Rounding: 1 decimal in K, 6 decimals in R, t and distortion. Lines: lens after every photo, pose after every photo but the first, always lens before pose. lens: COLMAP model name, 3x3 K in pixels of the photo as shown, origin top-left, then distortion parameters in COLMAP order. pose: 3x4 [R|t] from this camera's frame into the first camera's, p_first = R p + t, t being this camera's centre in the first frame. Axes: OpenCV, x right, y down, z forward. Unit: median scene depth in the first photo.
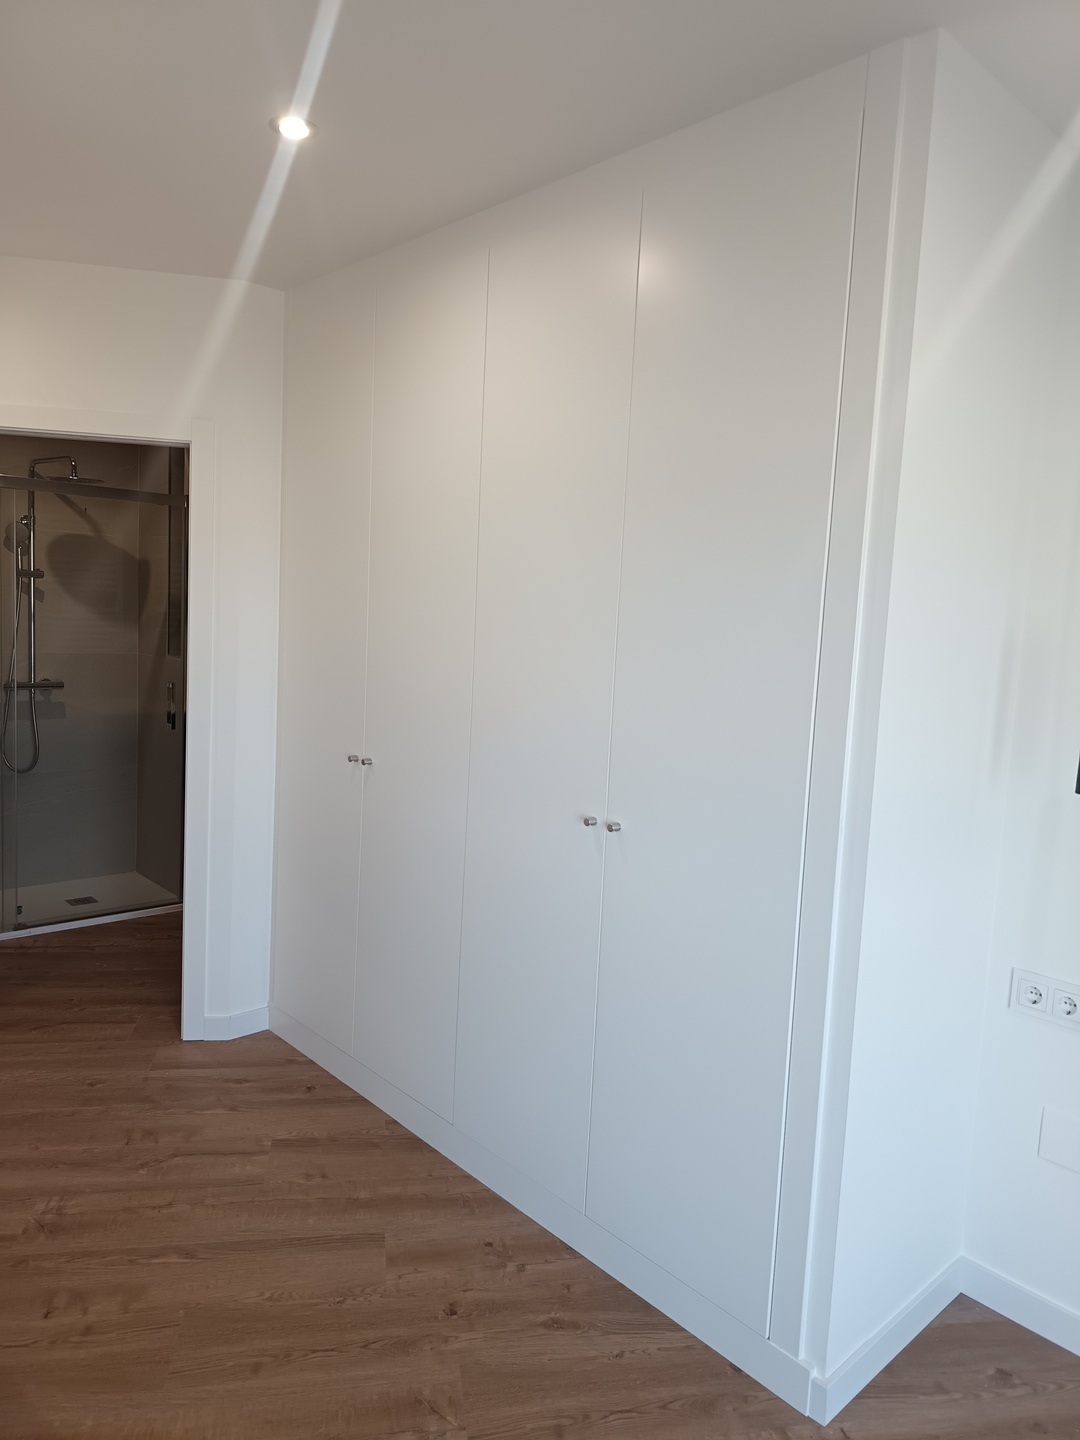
lens RADIAL K [[1011.5, 0, 540.0], [0, 1011.5, 720.0], [0, 0, 1]] dist [0.042057, -0.040446]
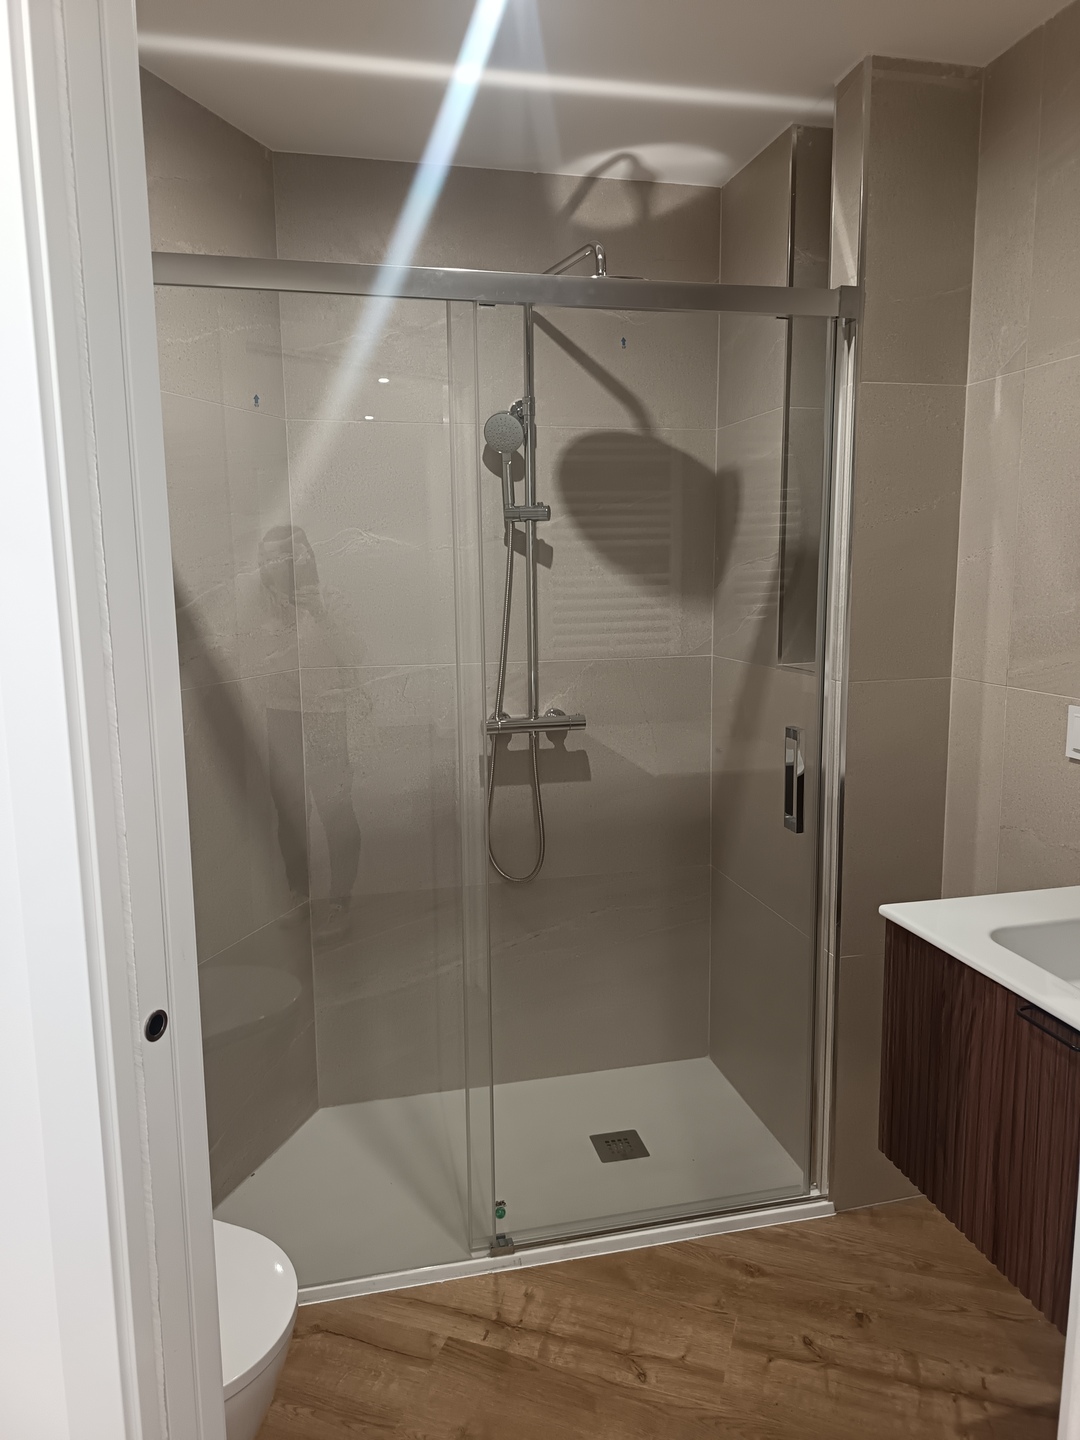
lens RADIAL K [[1011.5, 0, 540.0], [0, 1011.5, 720.0], [0, 0, 1]] dist [0.042057, -0.040446]
pose [[0.877857, 0.009573, -0.478828, -0.239236], [0.004627, 0.999584, 0.028466, -0.051703], [0.478901, -0.027205, 0.877447, 0.533833]]
